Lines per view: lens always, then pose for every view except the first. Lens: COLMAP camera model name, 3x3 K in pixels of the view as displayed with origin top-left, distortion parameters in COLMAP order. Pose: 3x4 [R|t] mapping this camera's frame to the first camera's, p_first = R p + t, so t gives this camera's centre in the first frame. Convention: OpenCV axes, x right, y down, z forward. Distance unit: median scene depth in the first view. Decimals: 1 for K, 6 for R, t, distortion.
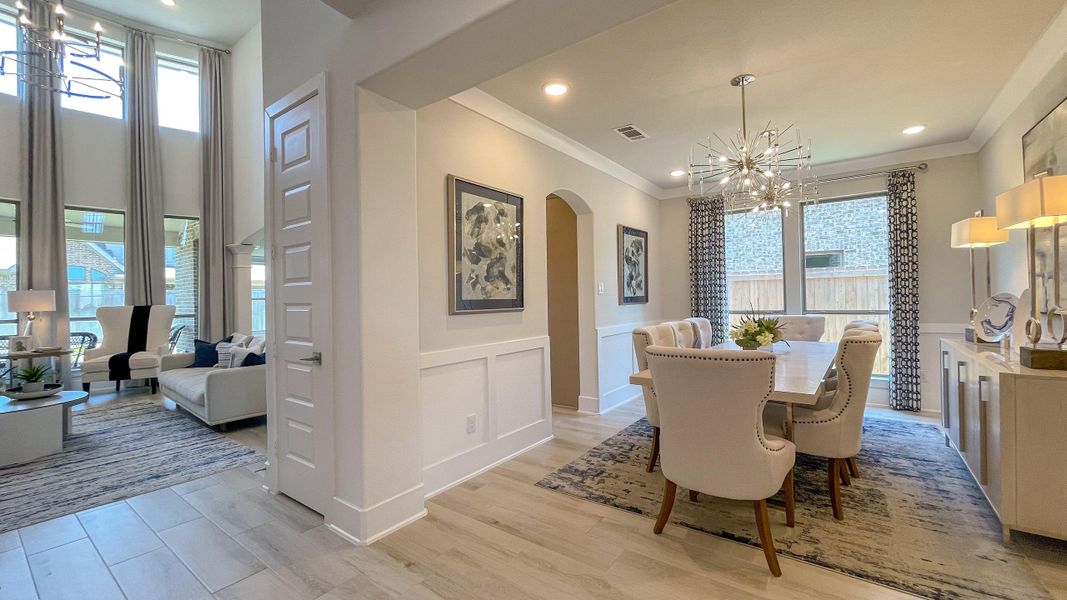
lens RADIAL K [[431.0, 0, 531.4], [0, 431.0, 295.2], [0, 0, 1]] dist [-0.003844, 0.001938]
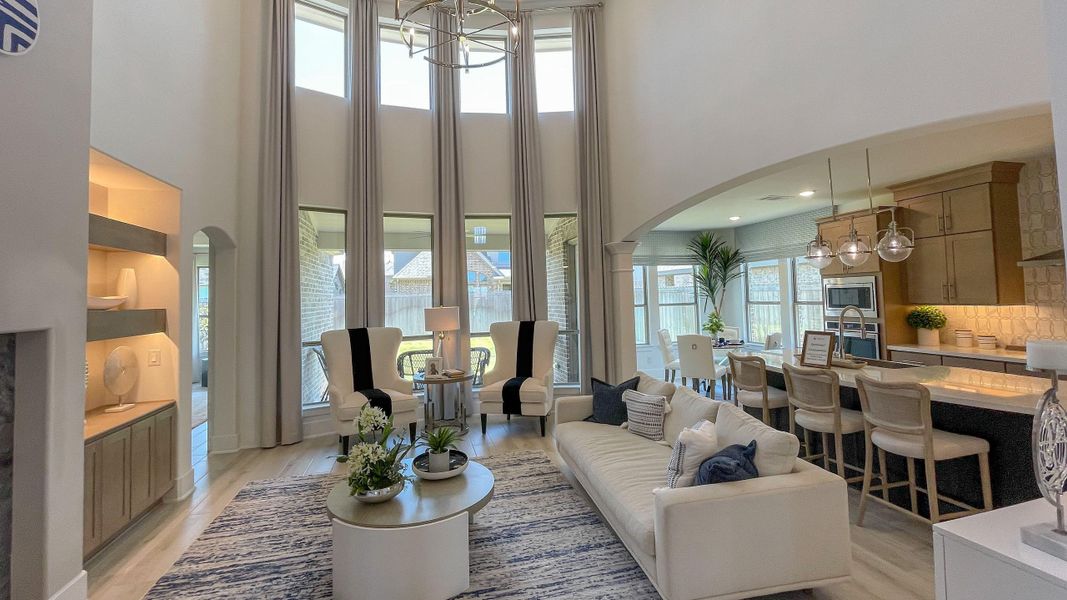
lens RADIAL K [[431.0, 0, 533.6], [0, 431.0, 268.6], [0, 0, 1]] dist [-0.003844, 0.001938]
pose [[0.784078, -0.041582, -0.619267, -0.381986], [0.017931, 0.998854, -0.044367, -0.046388], [0.620403, 0.023684, 0.783926, 0.351514]]
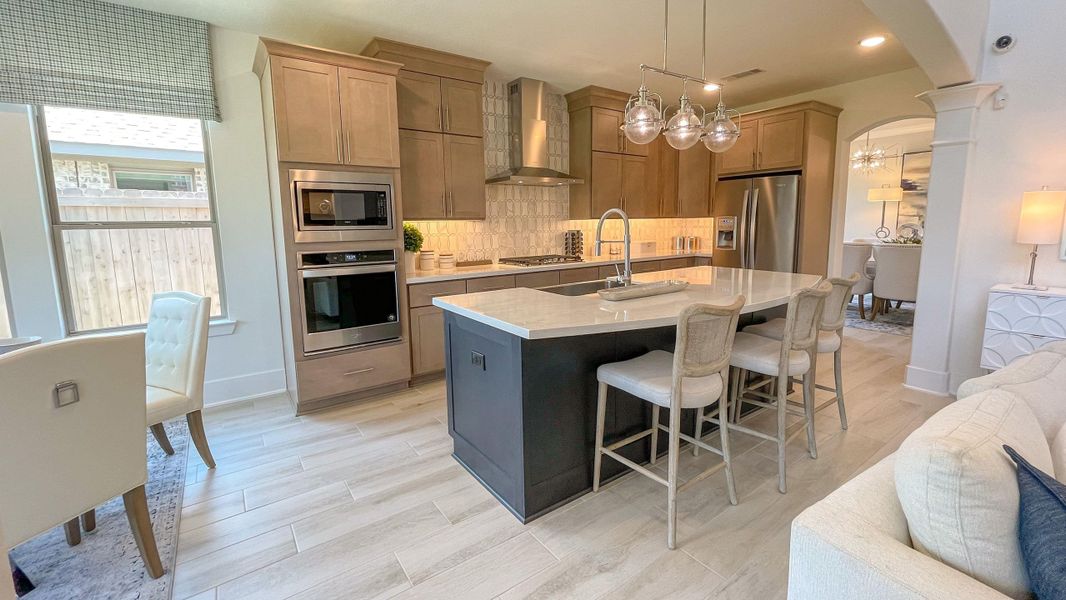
lens RADIAL K [[430.6, 0, 529.1], [0, 430.6, 286.5], [0, 0, 1]] dist [-0.003844, 0.001938]
pose [[0.306797, -0.122313, 0.943883, -0.849538], [-0.000457, 0.991689, 0.128657, 0.012486], [-0.951775, -0.039903, 0.304191, 1.072896]]
